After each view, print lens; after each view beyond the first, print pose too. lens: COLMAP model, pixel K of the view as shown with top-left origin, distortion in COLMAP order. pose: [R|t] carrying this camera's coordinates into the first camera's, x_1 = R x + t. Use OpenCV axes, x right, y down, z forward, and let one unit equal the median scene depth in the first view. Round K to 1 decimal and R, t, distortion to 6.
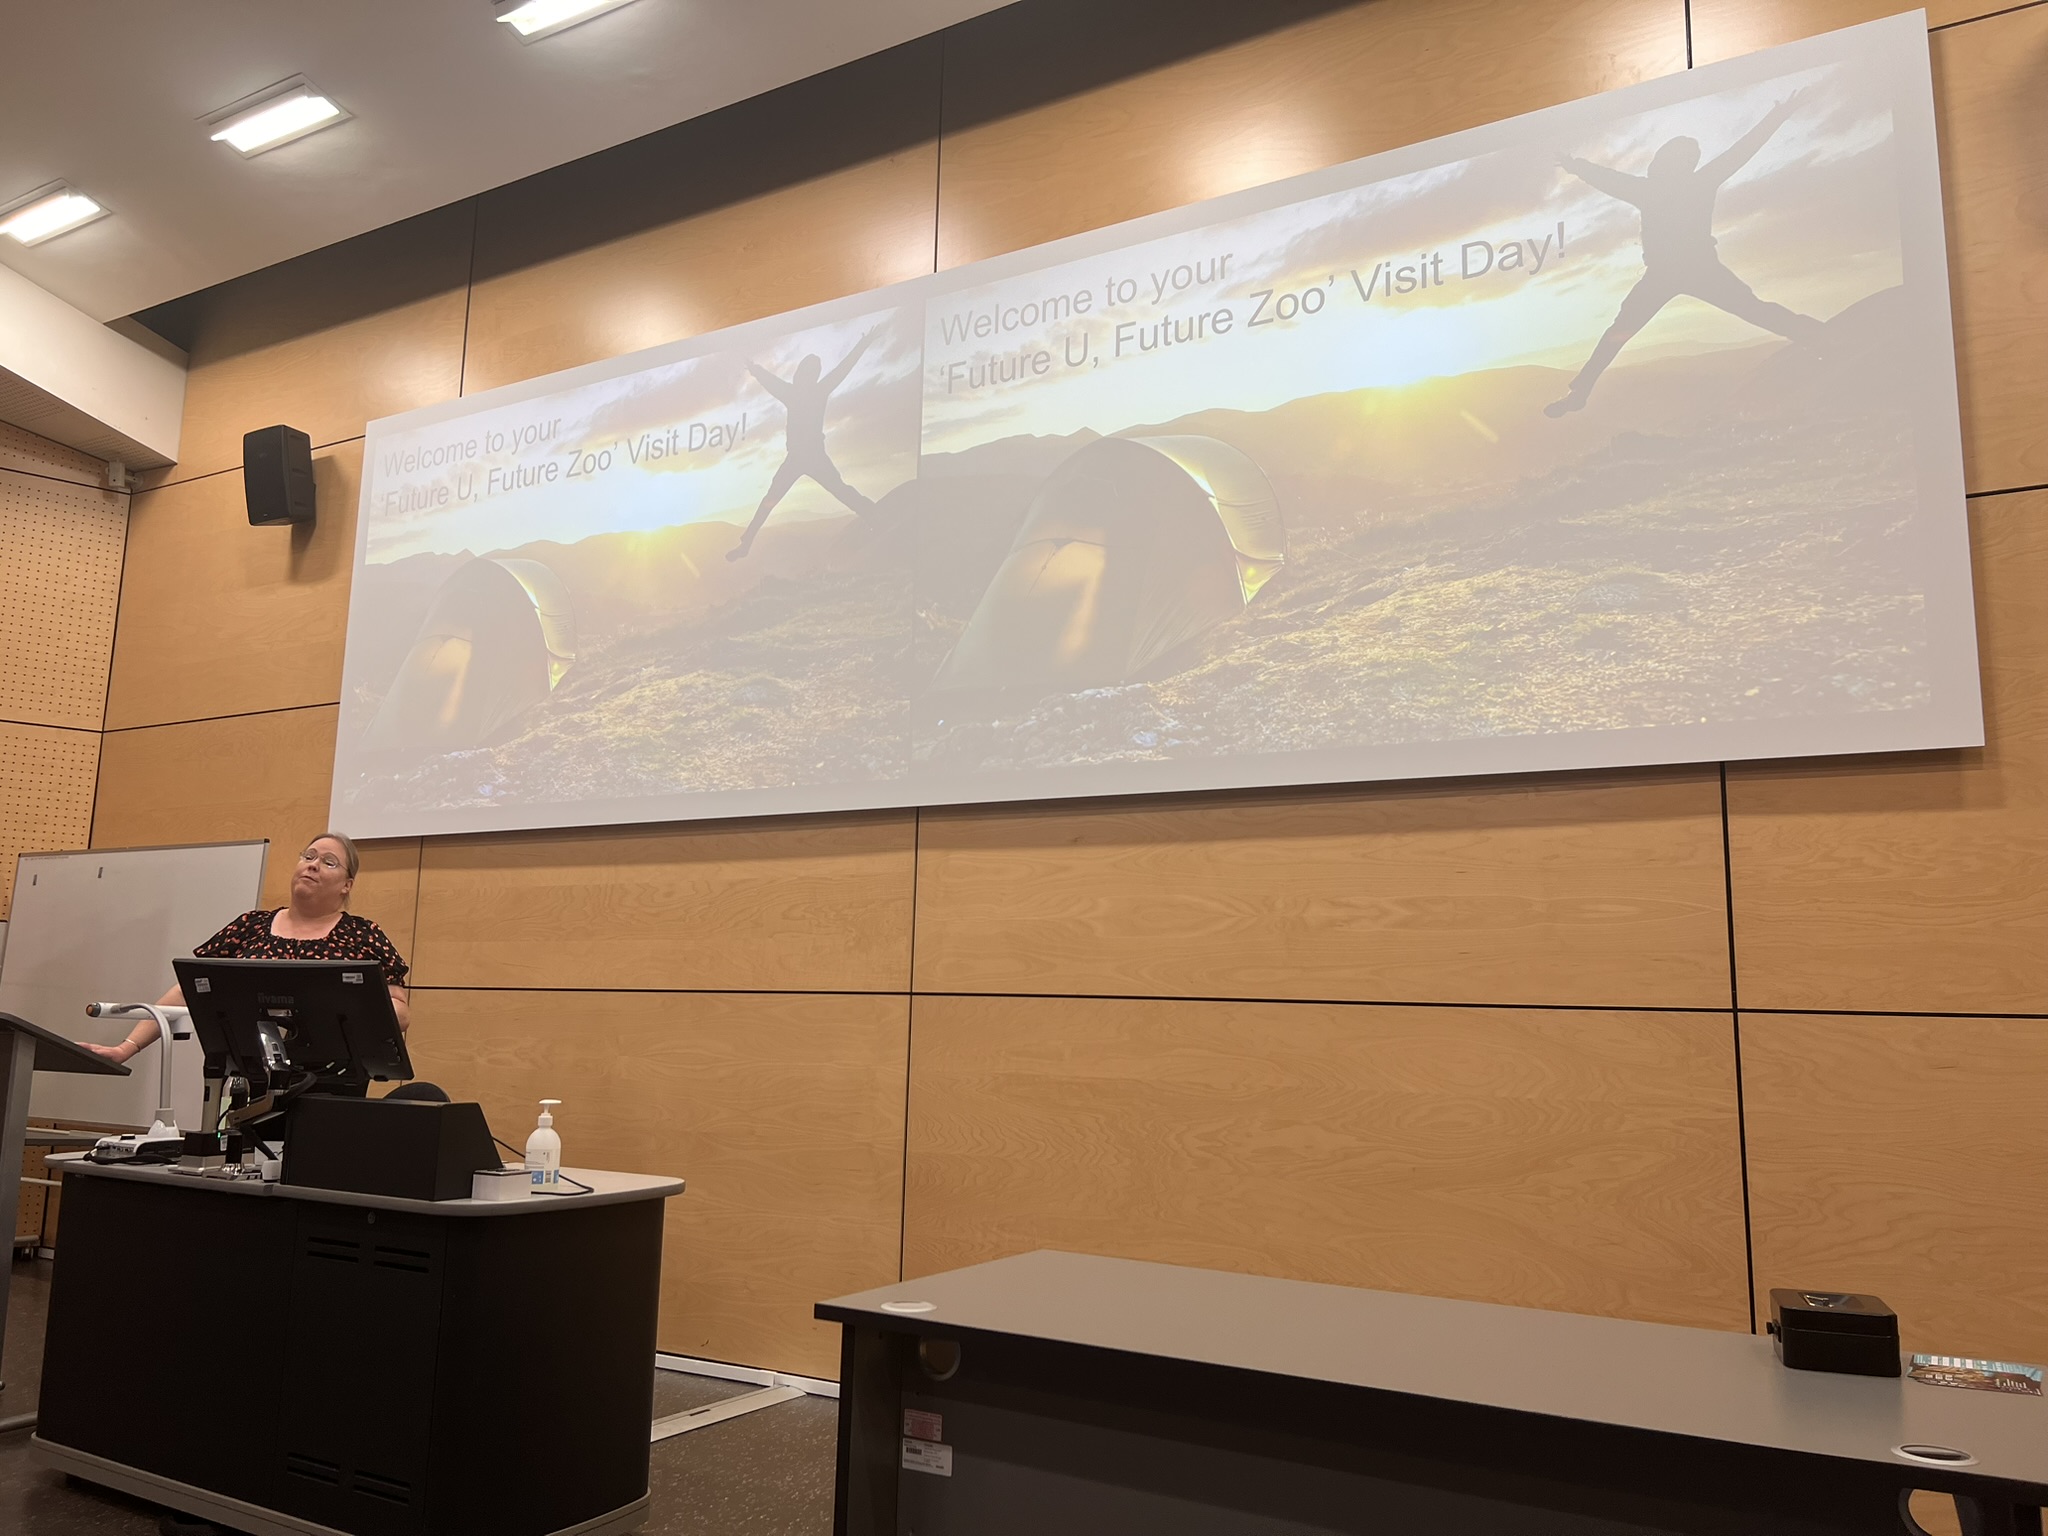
lens RADIAL K [[1533.1, 0, 1011.2], [0, 1533.1, 766.6], [0, 0, 1]] dist [0.053473, -0.053855]
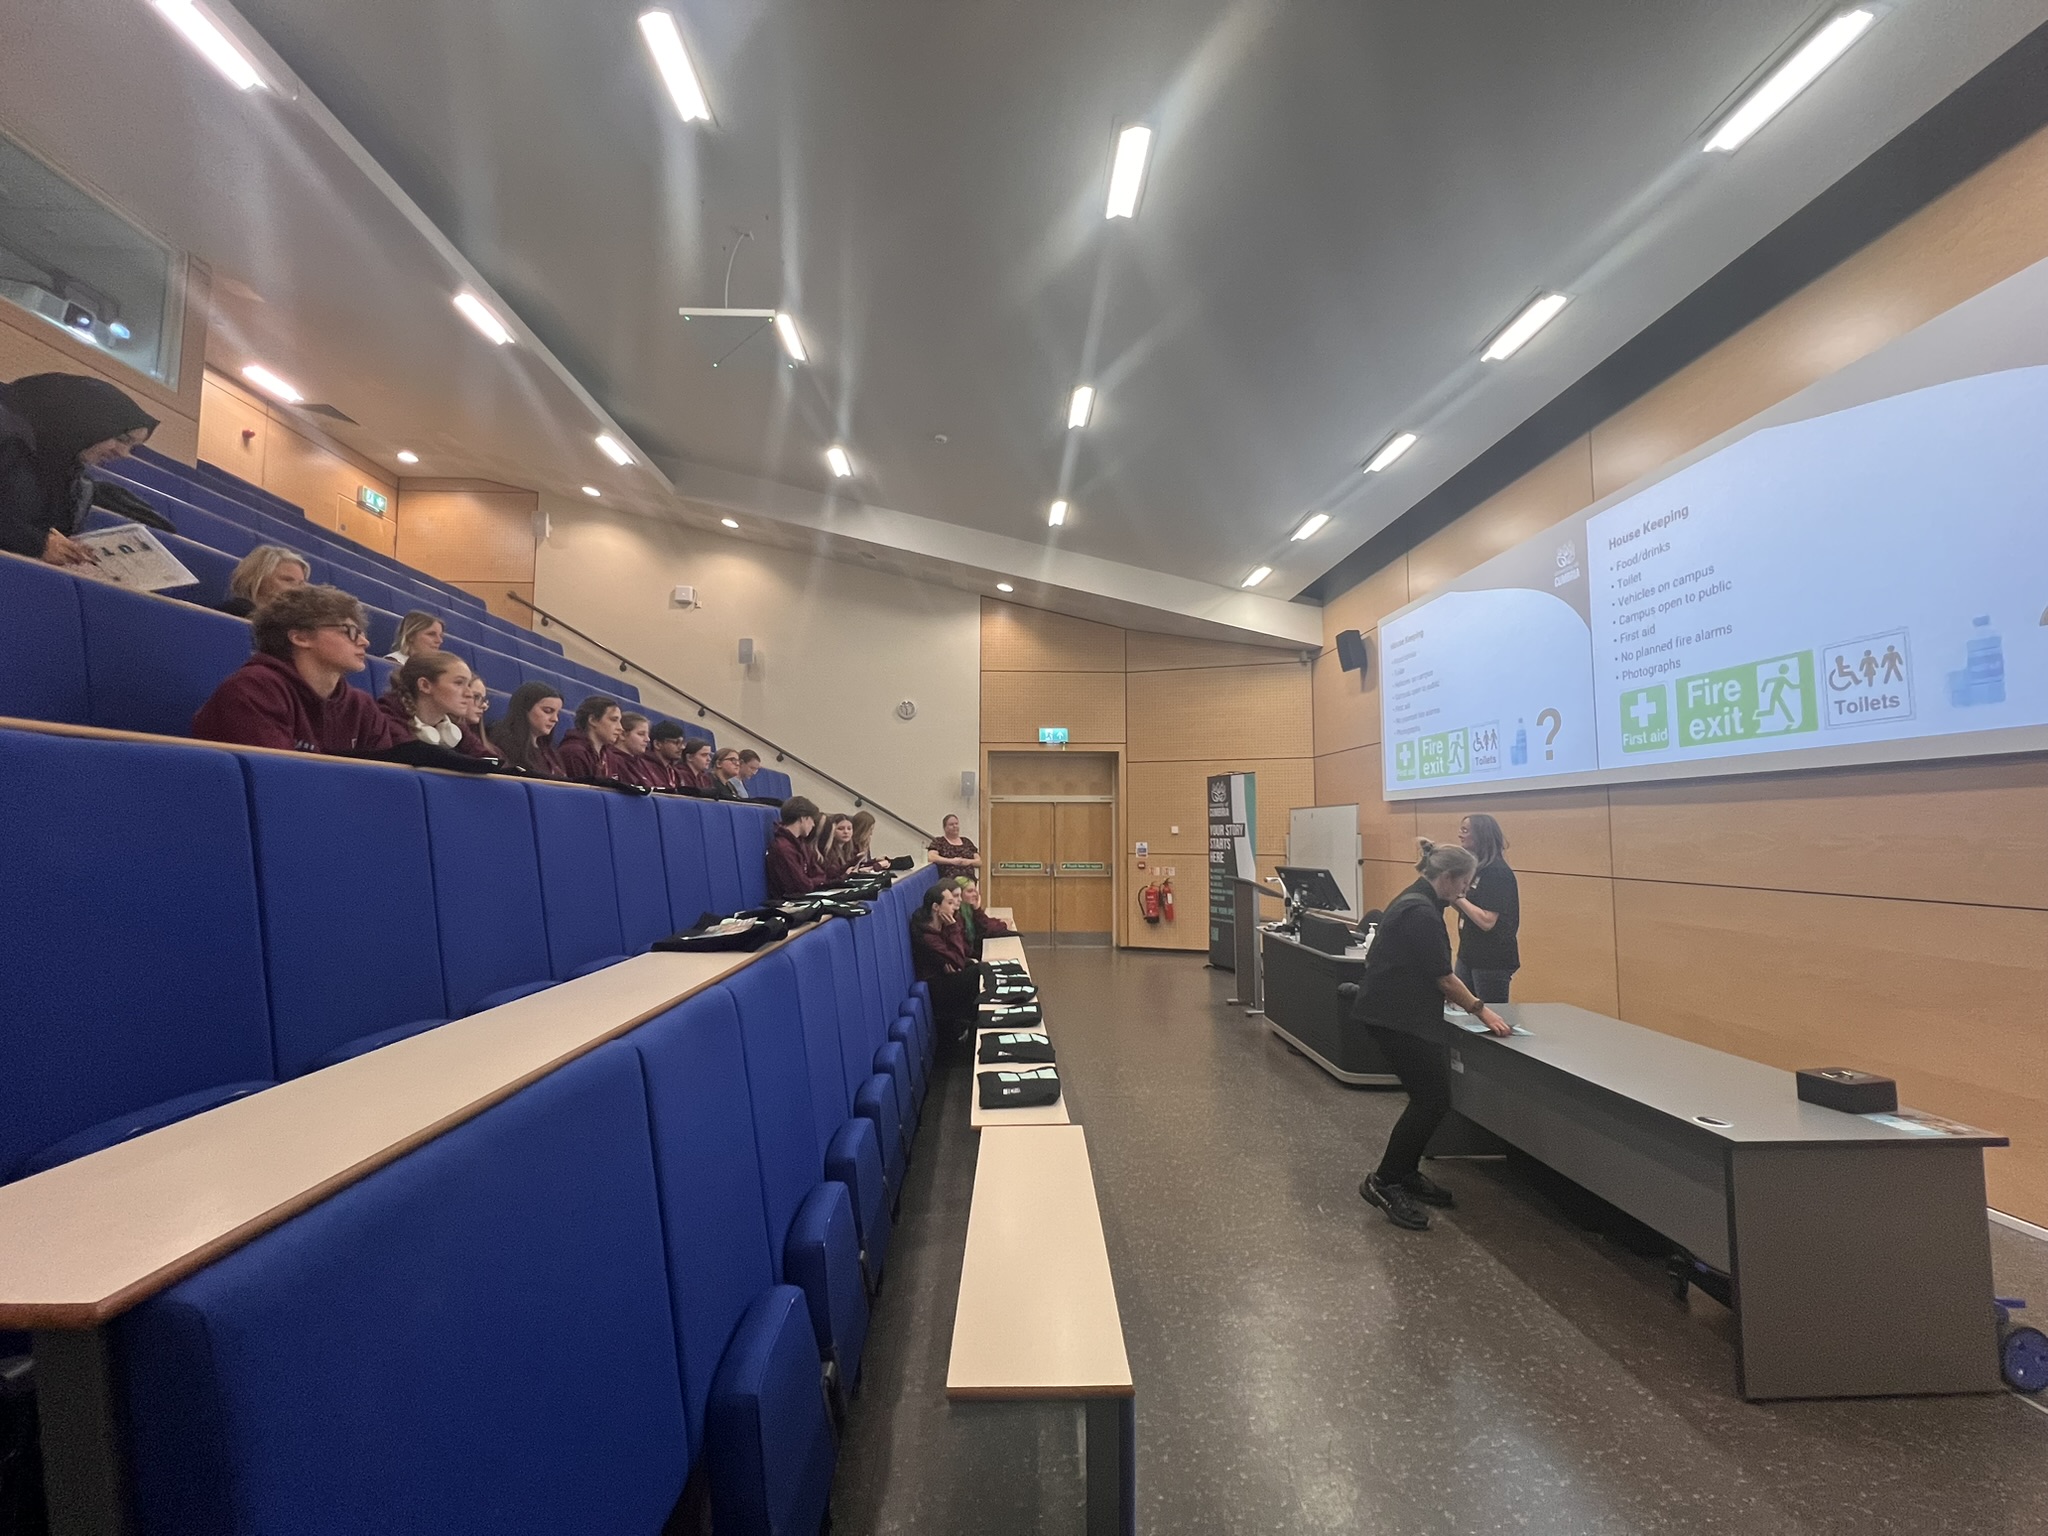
lens RADIAL K [[816.1, 0, 1017.9], [0, 816.1, 770.5], [0, 0, 1]] dist [-0.005829, 0.000318]
pose [[0.535713, -0.085993, -0.840010, 0.466300], [0.146075, 0.989240, -0.008111, -0.104072], [0.831670, -0.118359, 0.542510, -0.221892]]
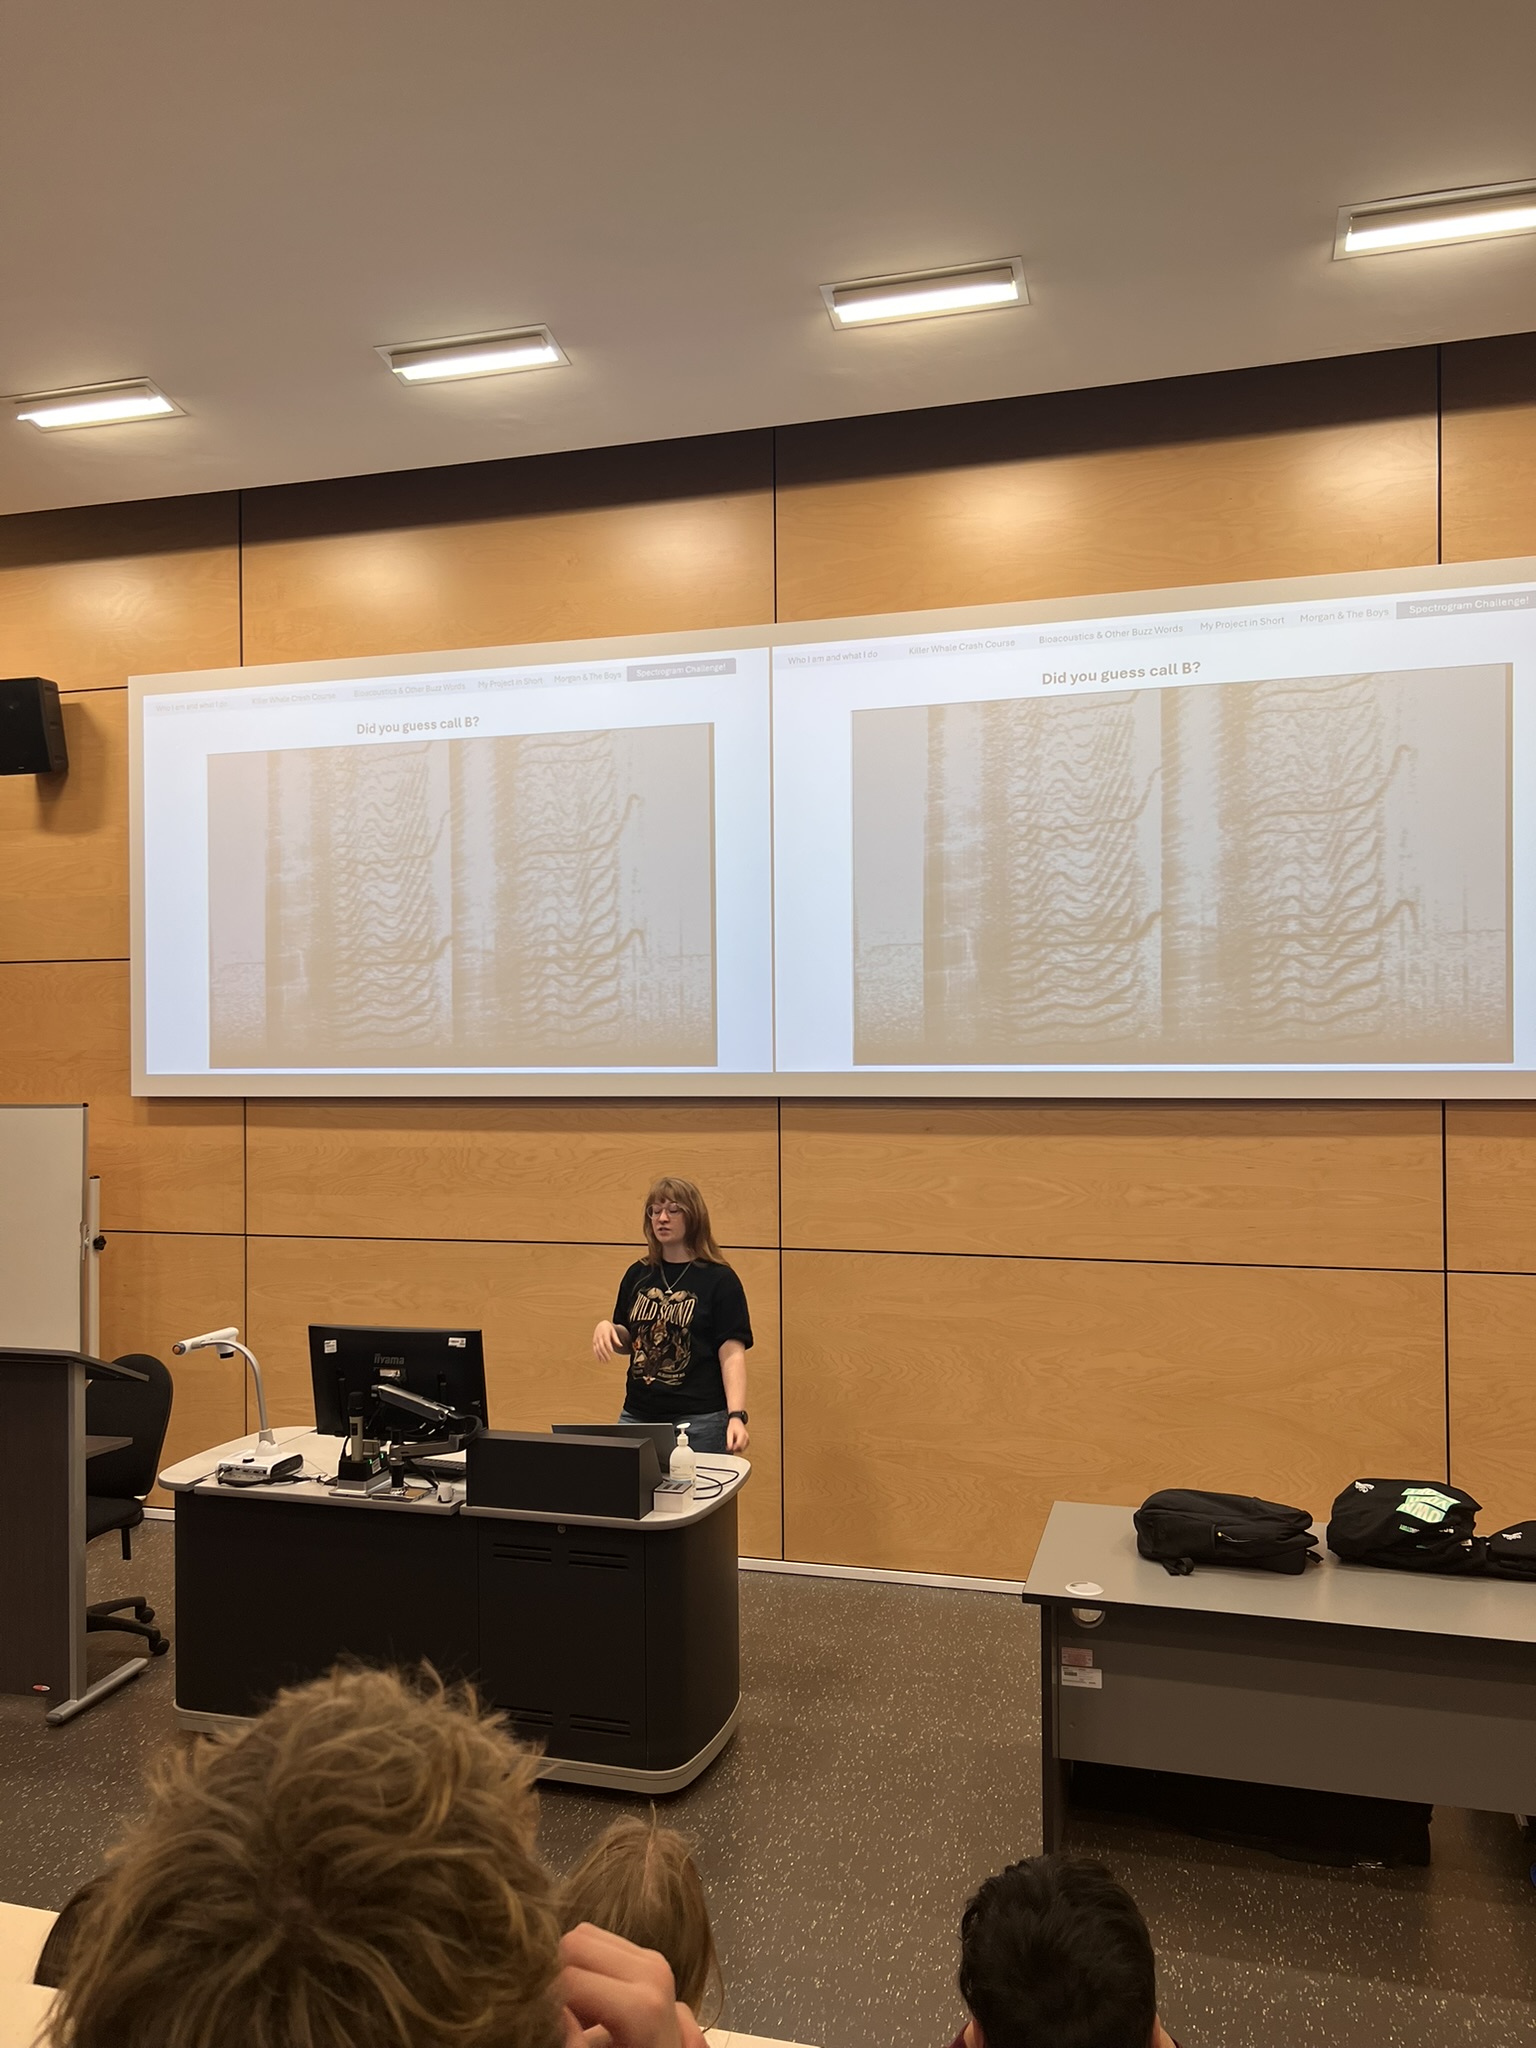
lens RADIAL K [[1533.1, 0, 777.1], [0, 1533.1, 1031.4], [0, 0, 1]] dist [0.053473, -0.053855]
pose [[0.966697, -0.031386, 0.253991, -0.412957], [-0.009182, 0.987559, 0.156978, -0.237562], [-0.255758, -0.154082, 0.954383, -0.151115]]
